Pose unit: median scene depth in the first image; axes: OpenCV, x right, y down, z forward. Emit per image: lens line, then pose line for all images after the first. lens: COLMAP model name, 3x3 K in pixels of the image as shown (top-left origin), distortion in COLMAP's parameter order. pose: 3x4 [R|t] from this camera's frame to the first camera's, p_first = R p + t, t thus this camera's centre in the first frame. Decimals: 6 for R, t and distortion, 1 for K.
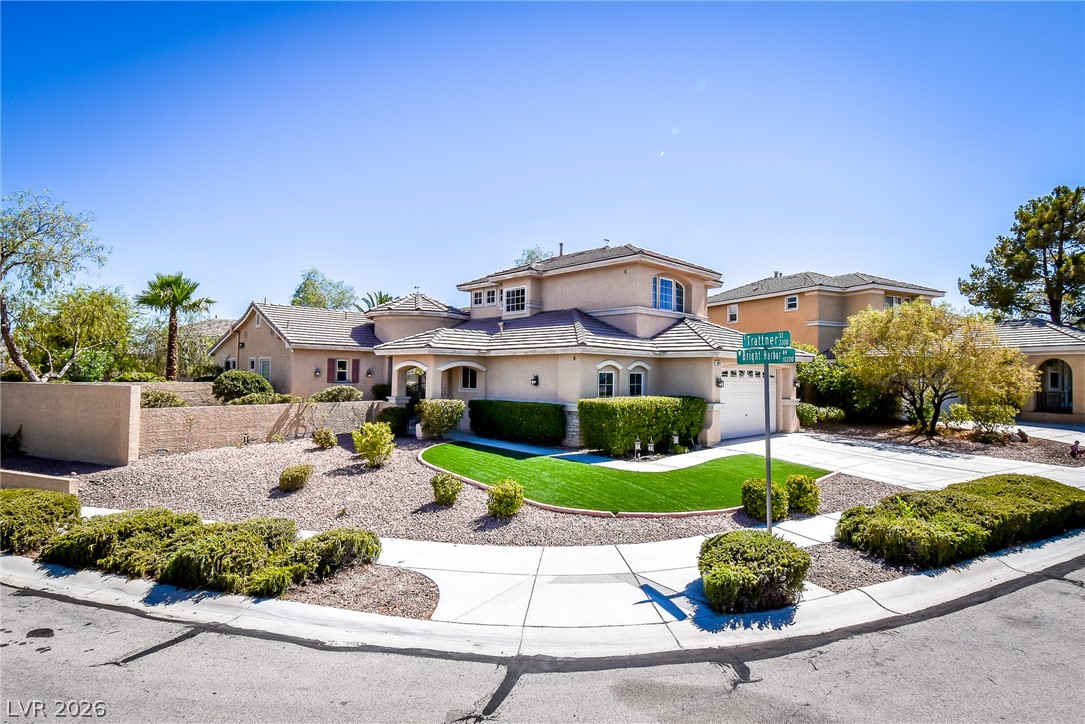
lens RADIAL K [[562.5, 0, 542.5], [0, 562.5, 362.0], [0, 0, 1]] dist [0.014335, -0.025909]
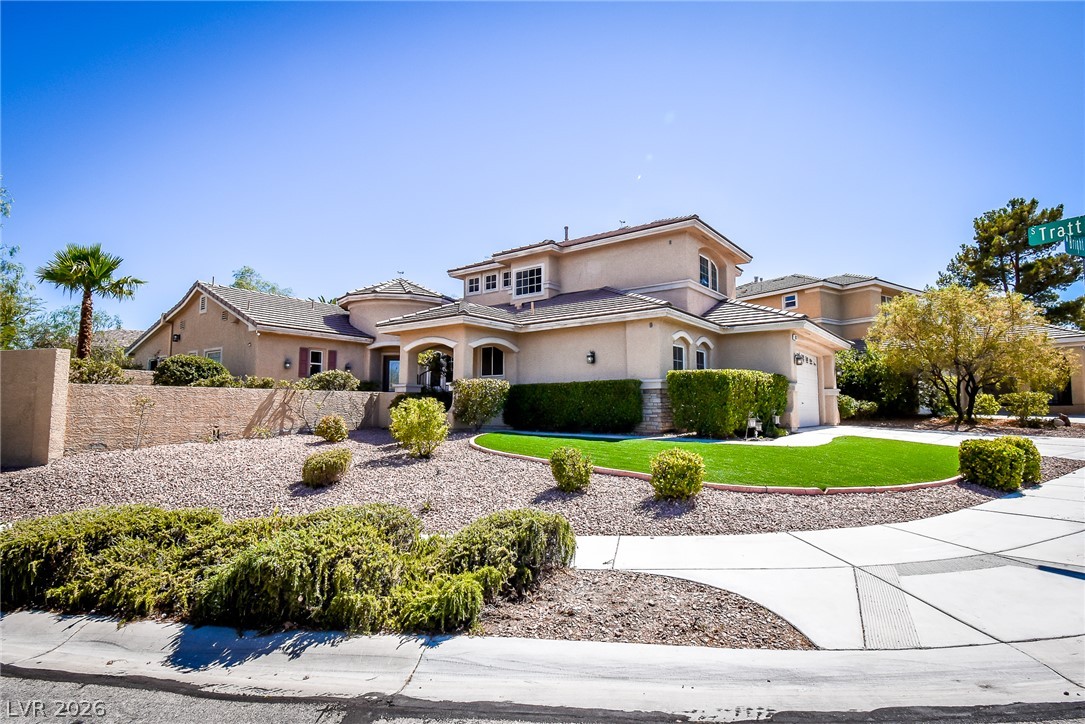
lens RADIAL K [[554.1, 0, 542.5], [0, 554.1, 362.0], [0, 0, 1]] dist [0.014480, -0.025864]
pose [[0.988090, 0.000581, 0.153874, -0.197525], [0.008939, 0.998087, -0.061168, 0.083792], [-0.153615, 0.061815, 0.986195, 0.195306]]
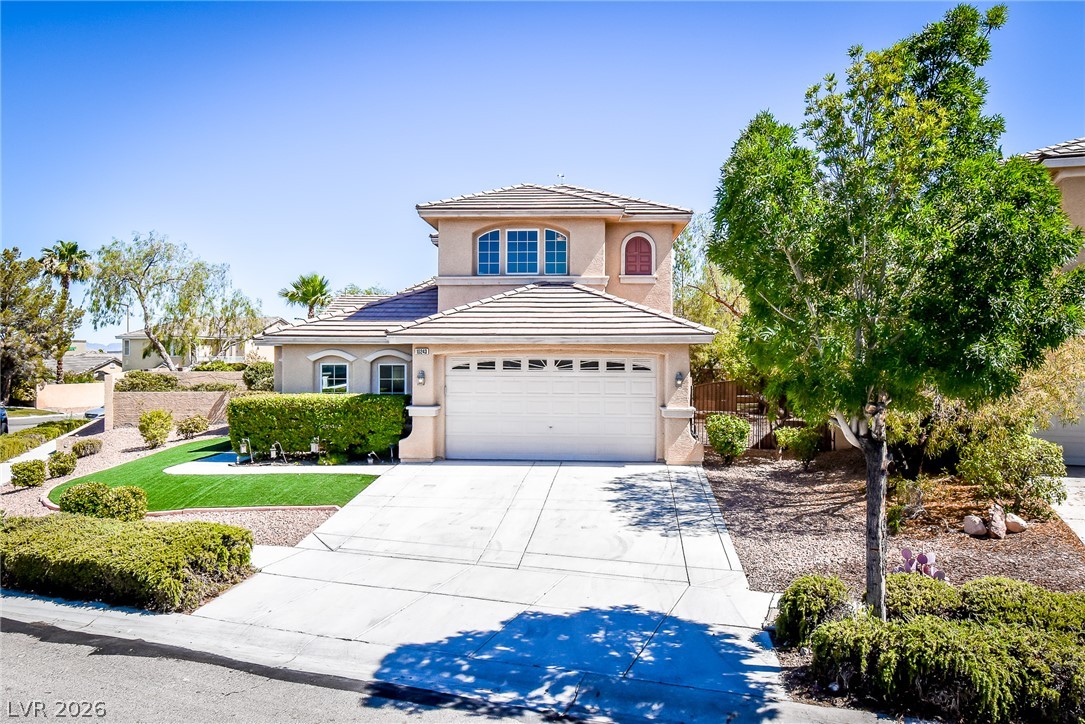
lens RADIAL K [[767.7, 0, 542.5], [0, 767.7, 362.0], [0, 0, 1]] dist [-0.004872, -0.008355]
pose [[0.677315, -0.002057, -0.735690, 1.077848], [0.023278, 0.999555, 0.018637, 0.000714], [0.735325, -0.029749, 0.677062, 0.413257]]
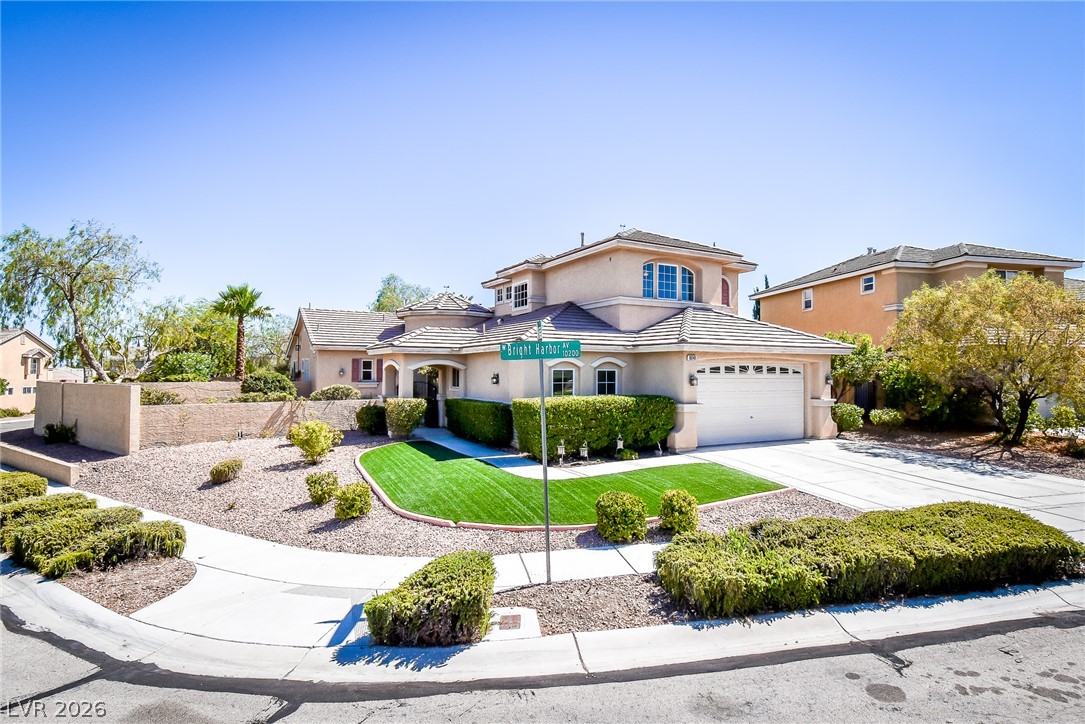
lens RADIAL K [[570.8, 0, 542.5], [0, 570.8, 362.0], [0, 0, 1]] dist [0.013161, -0.024368]
pose [[0.965988, -0.013207, -0.258248, 0.297144], [0.014399, 0.999893, 0.002723, 0.002605], [0.258184, -0.006349, 0.966075, 0.076775]]
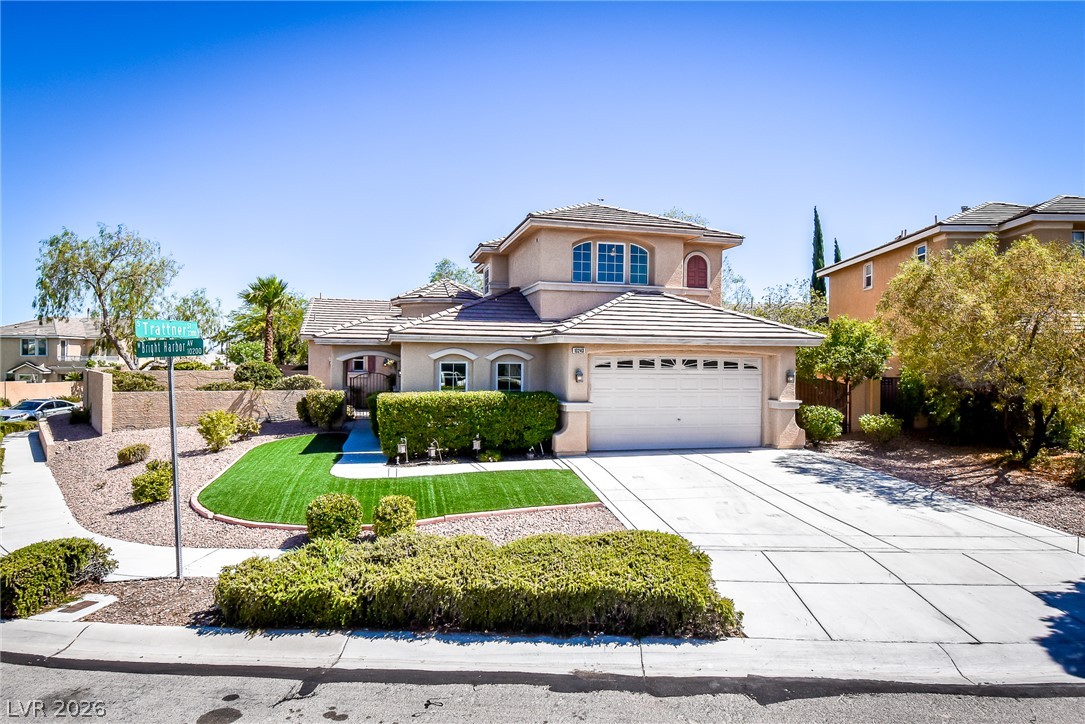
lens RADIAL K [[625.0, 0, 542.5], [0, 625.0, 362.0], [0, 0, 1]] dist [0.016049, -0.028989]
pose [[0.868488, -0.000961, -0.495710, 0.651421], [0.012718, 0.999712, 0.020344, -0.000322], [0.495547, -0.023973, 0.868250, 0.213785]]
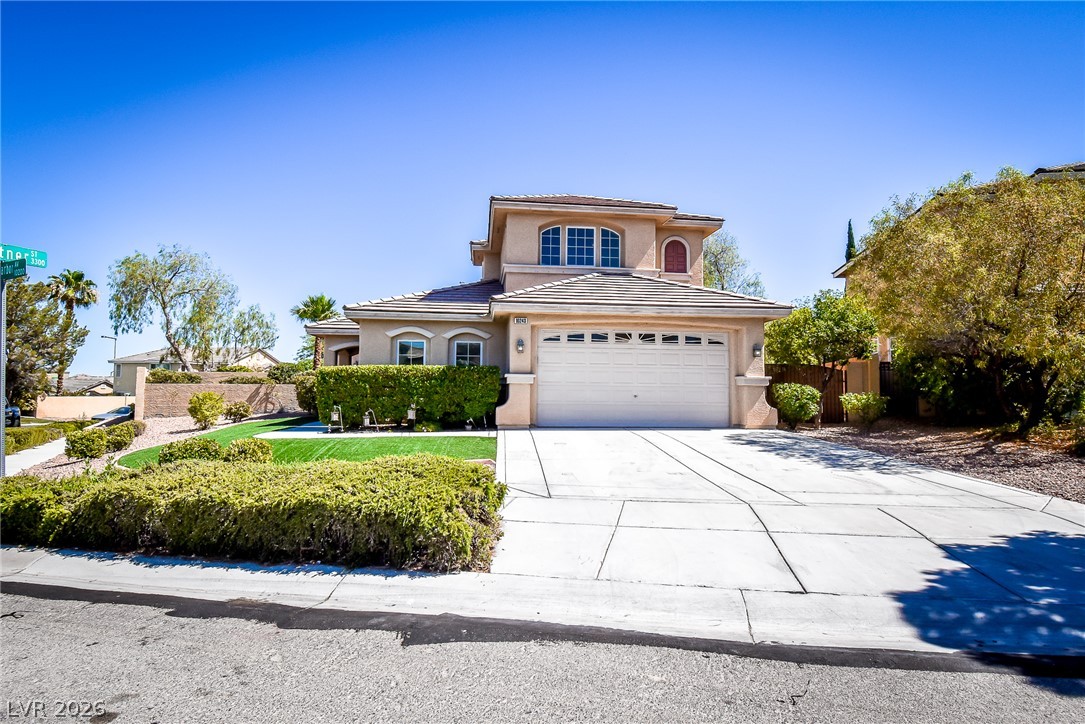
lens RADIAL K [[562.5, 0, 542.5], [0, 562.5, 362.0], [0, 0, 1]] dist [0.014335, -0.025909]
pose [[0.792829, -0.037941, -0.608262, 0.742716], [0.015918, 0.999009, -0.041567, 0.083556], [0.609237, 0.023273, 0.792647, 0.394292]]
